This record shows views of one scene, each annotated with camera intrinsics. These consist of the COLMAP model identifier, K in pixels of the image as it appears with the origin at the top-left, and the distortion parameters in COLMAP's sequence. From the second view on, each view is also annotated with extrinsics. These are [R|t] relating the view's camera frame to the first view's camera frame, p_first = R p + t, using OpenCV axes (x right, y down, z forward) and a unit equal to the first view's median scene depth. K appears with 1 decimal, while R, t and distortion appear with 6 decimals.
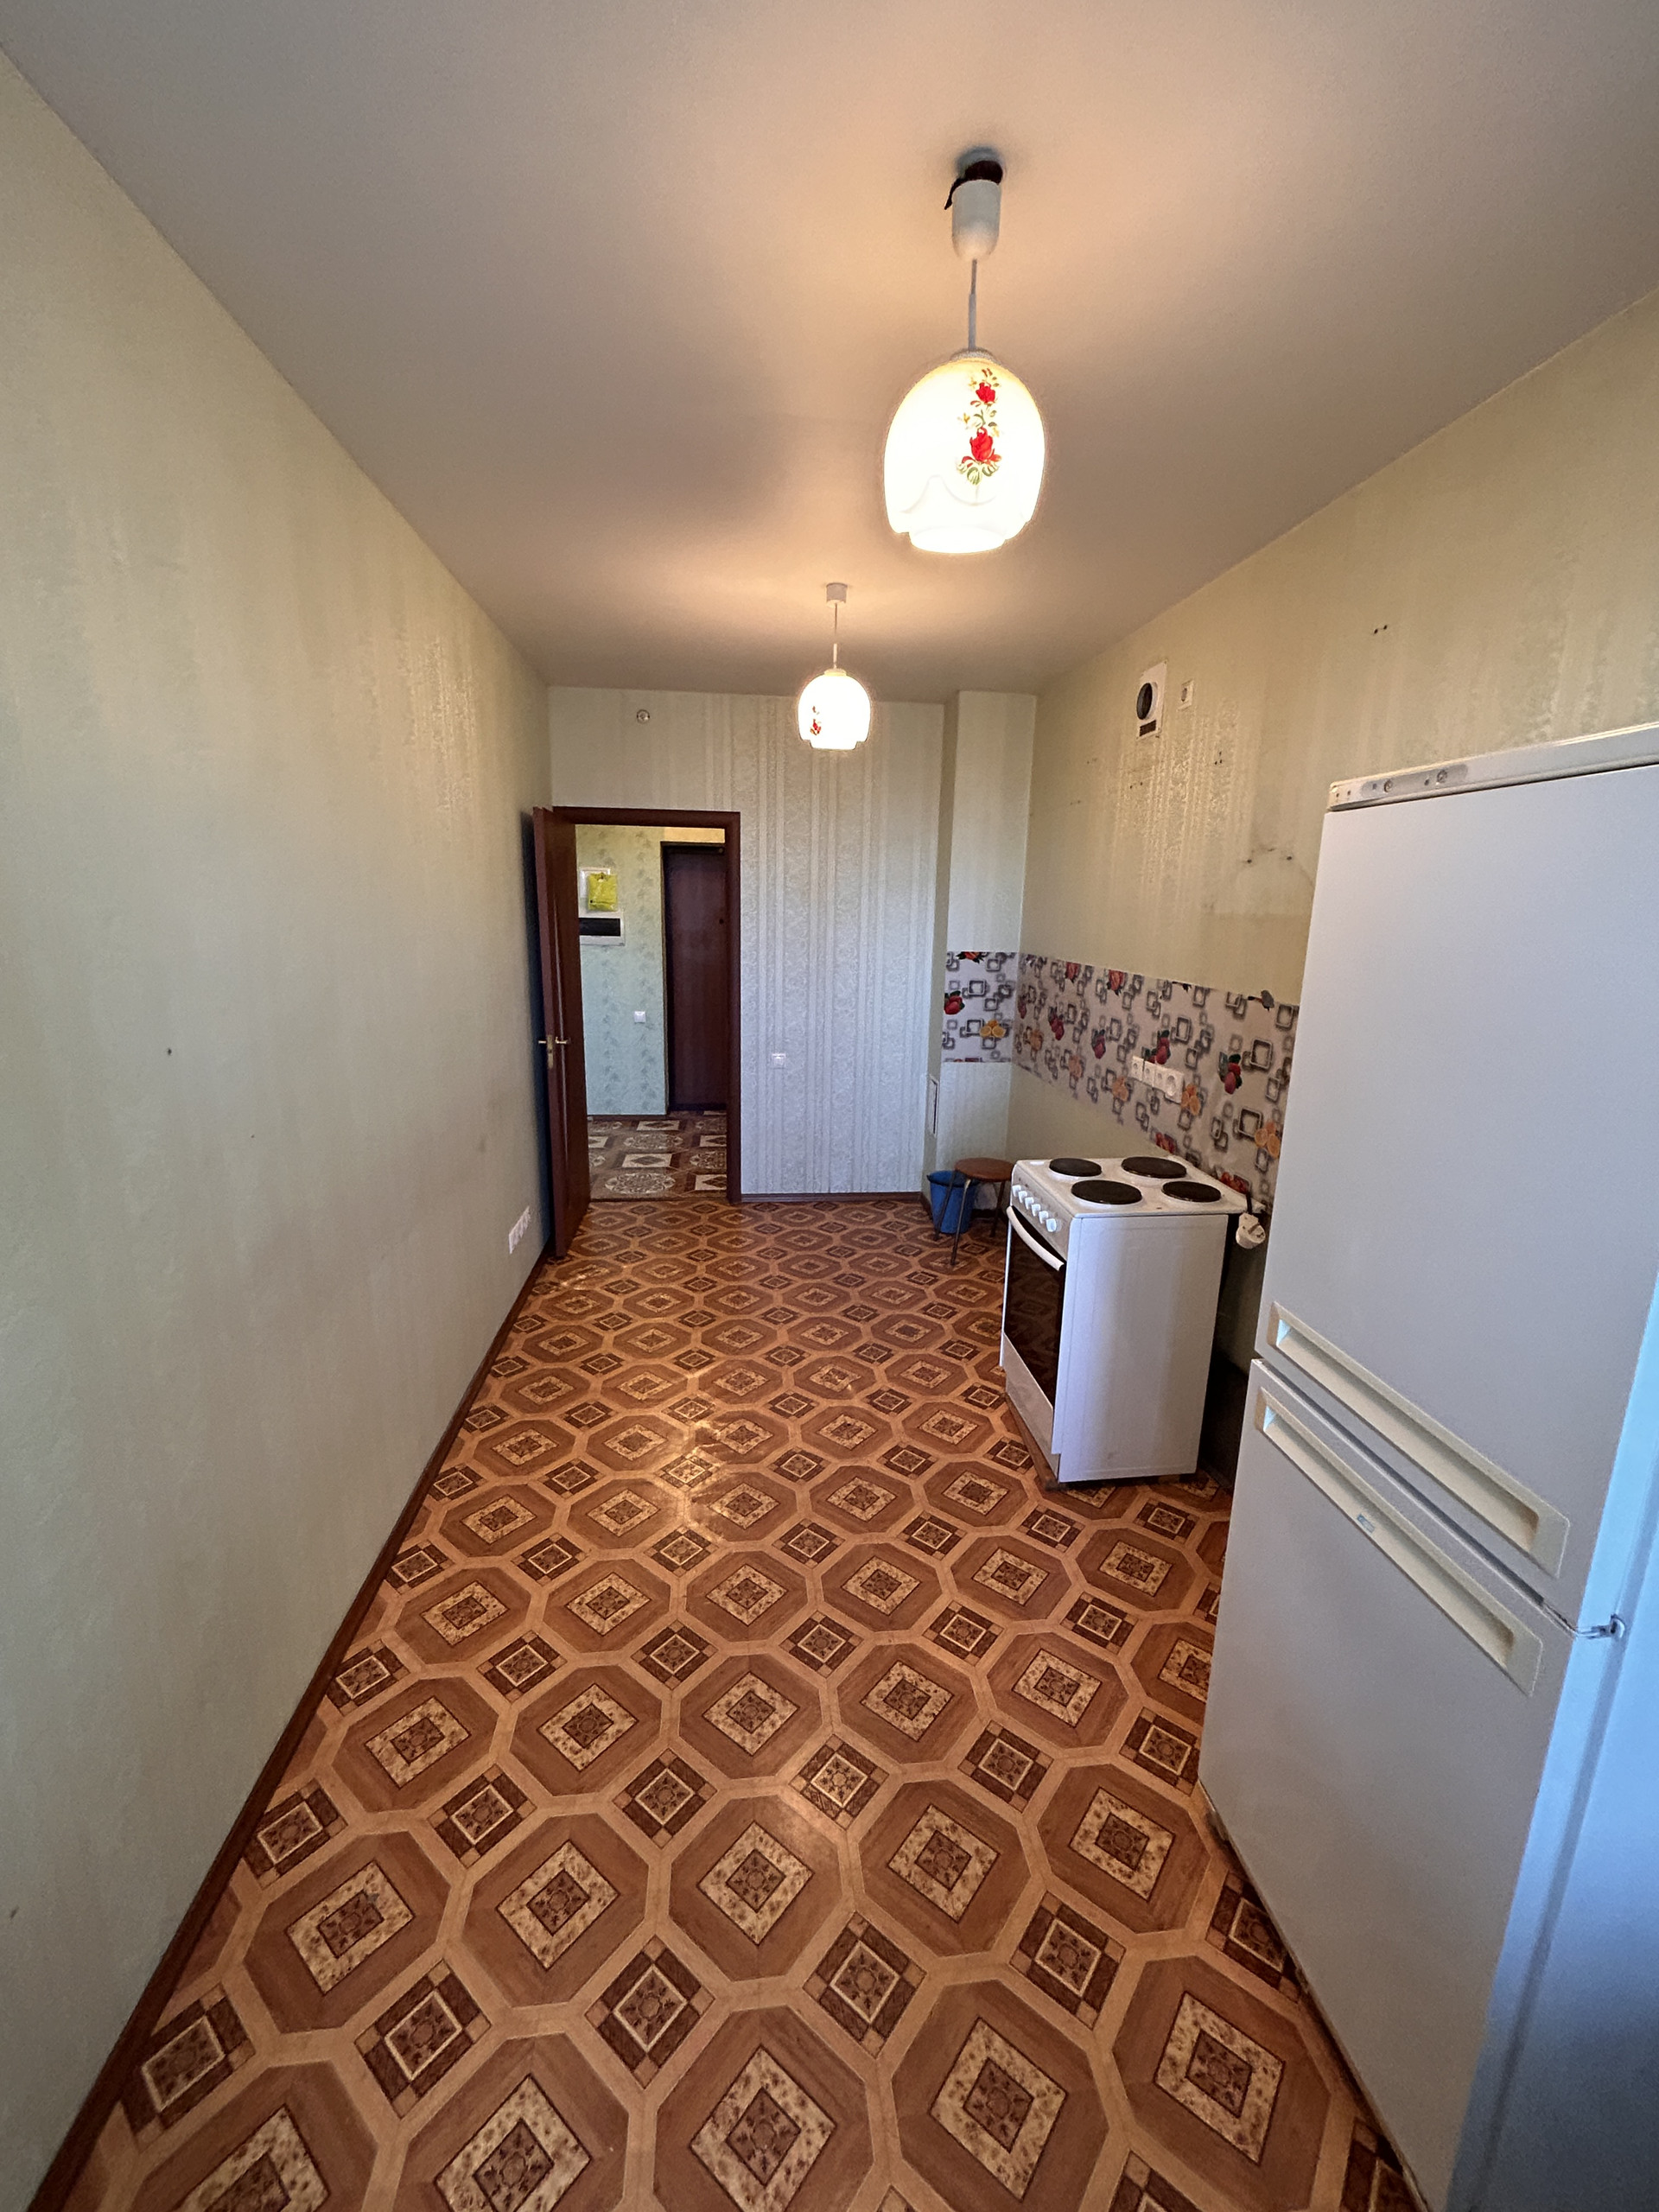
lens RADIAL K [[893.9, 0, 835.0], [0, 893.9, 1101.8], [0, 0, 1]] dist [0.002312, 0.000637]
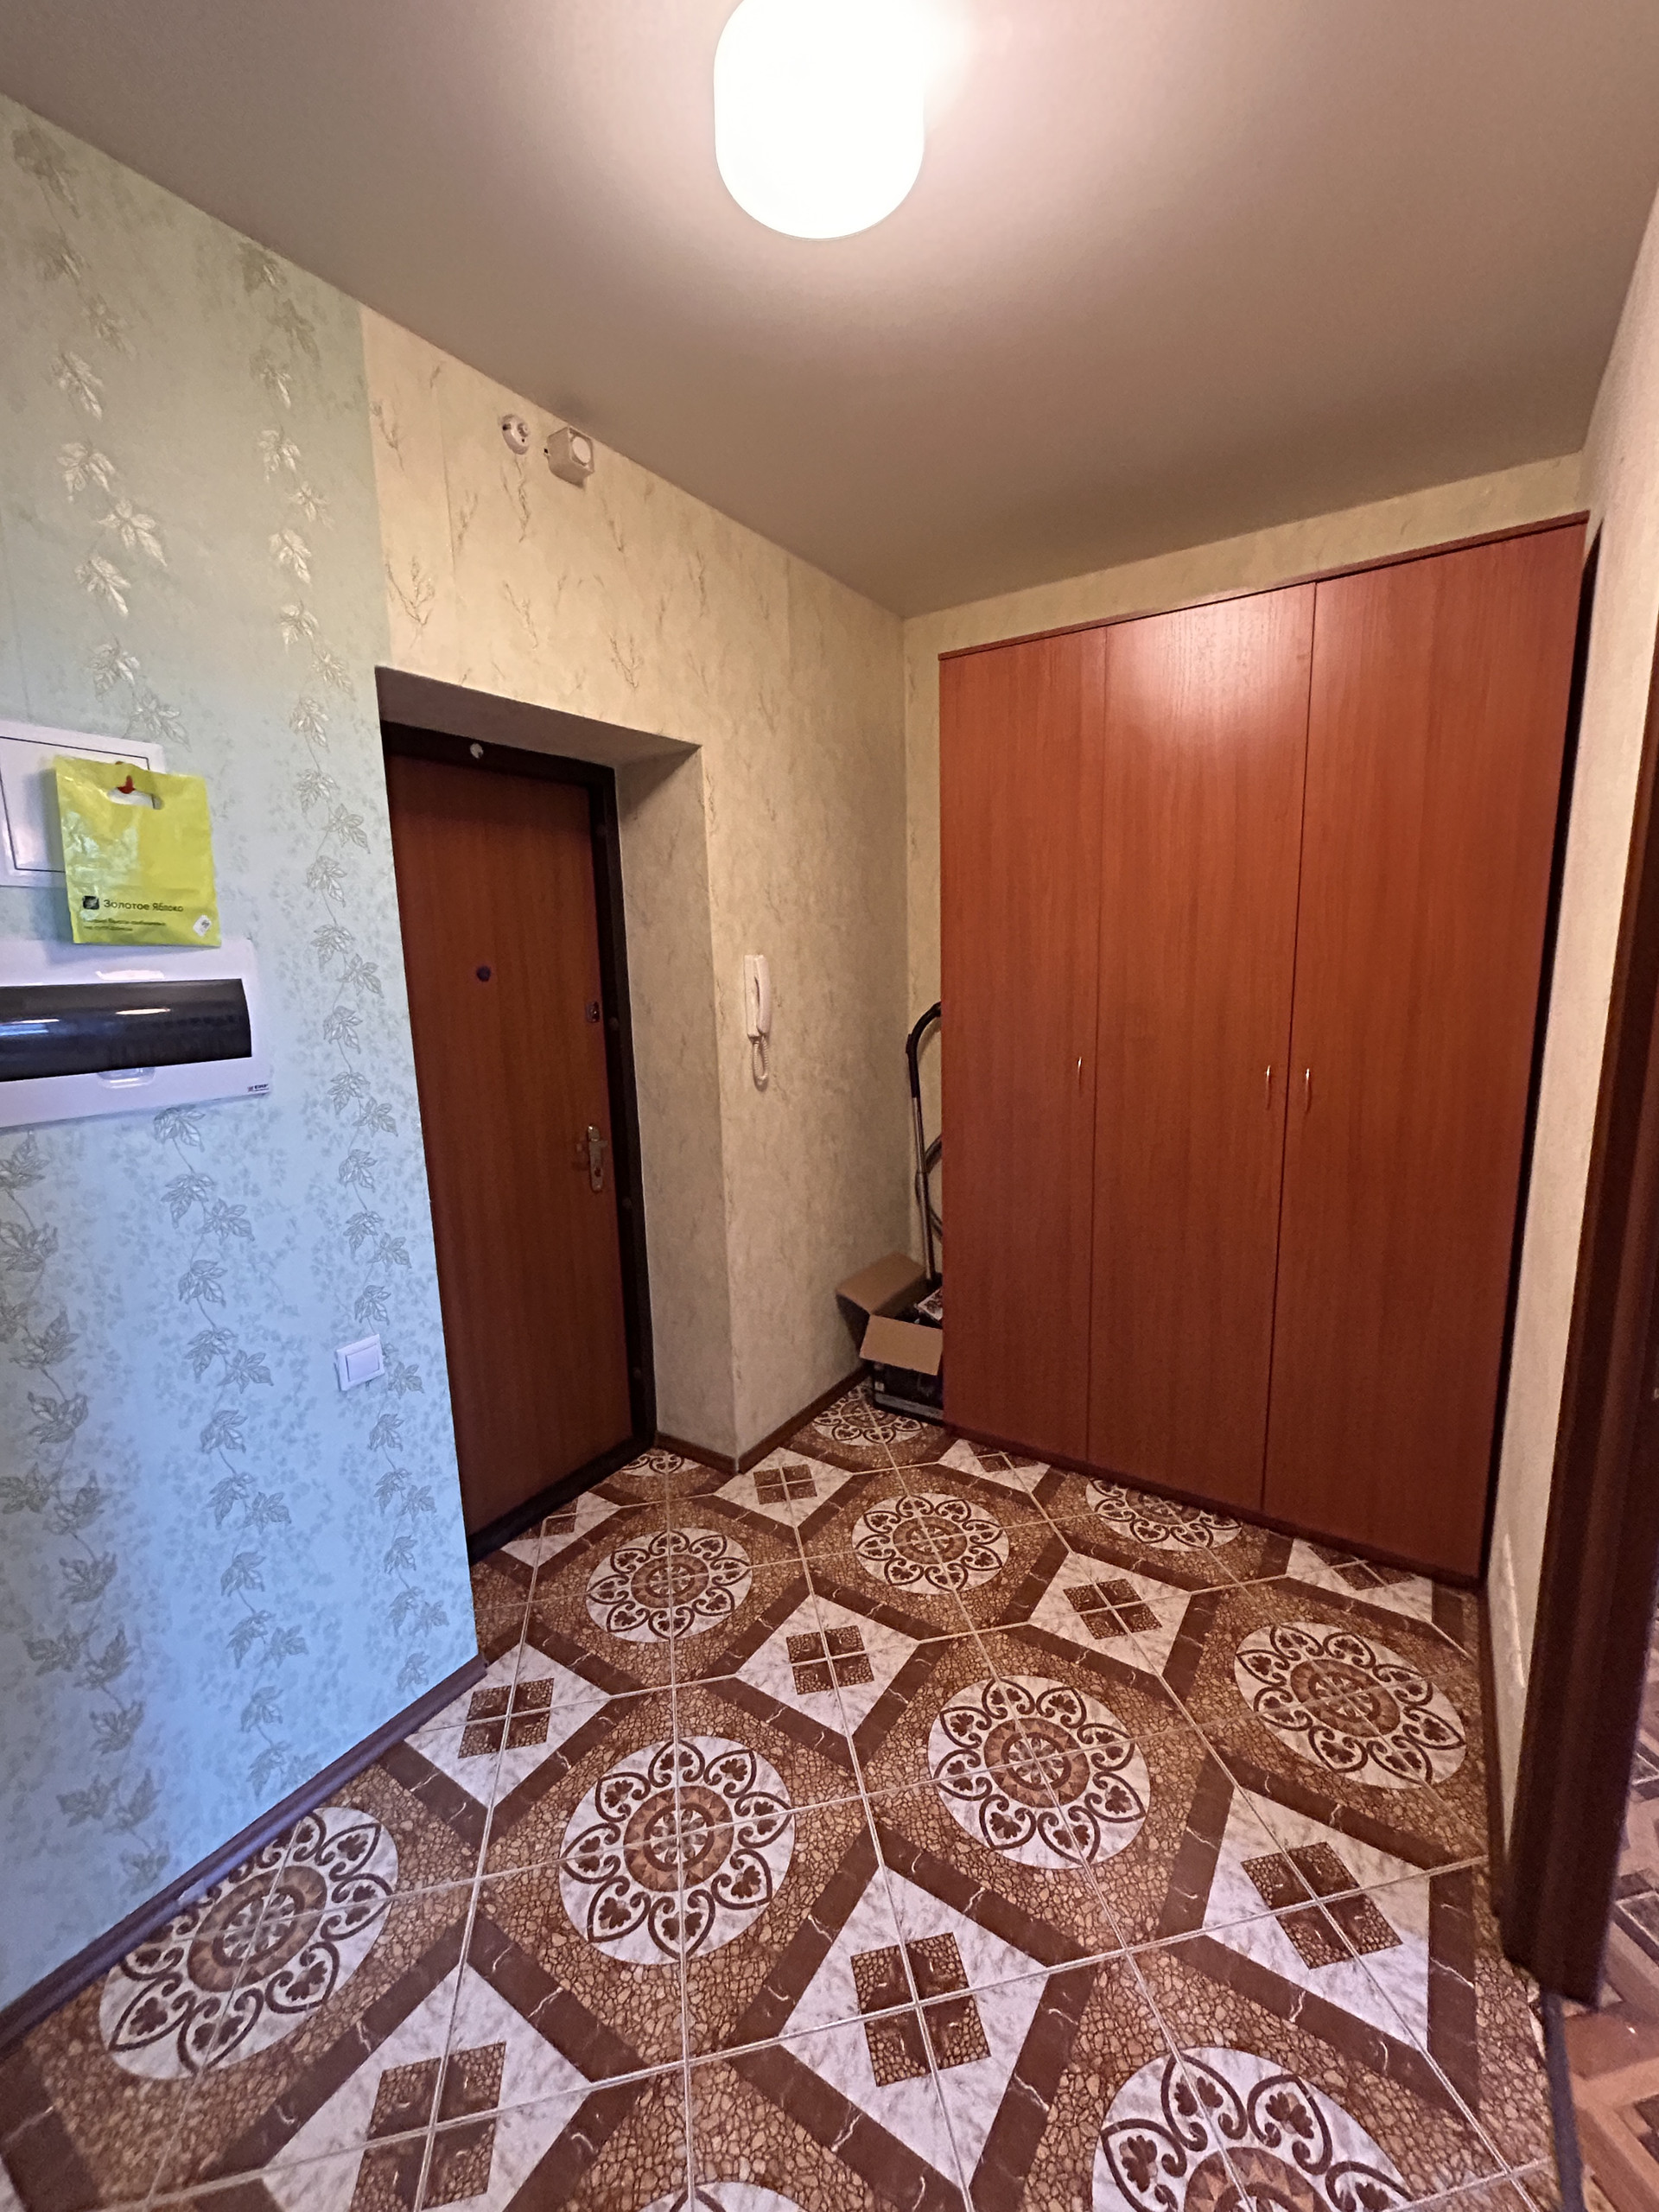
lens RADIAL K [[893.9, 0, 835.0], [0, 893.9, 1101.8], [0, 0, 1]] dist [0.002312, 0.000637]
pose [[0.645354, -0.165567, 0.745725, -0.313807], [0.204408, 0.978058, 0.040254, -0.152336], [-0.736026, 0.126454, 0.665037, 0.737089]]
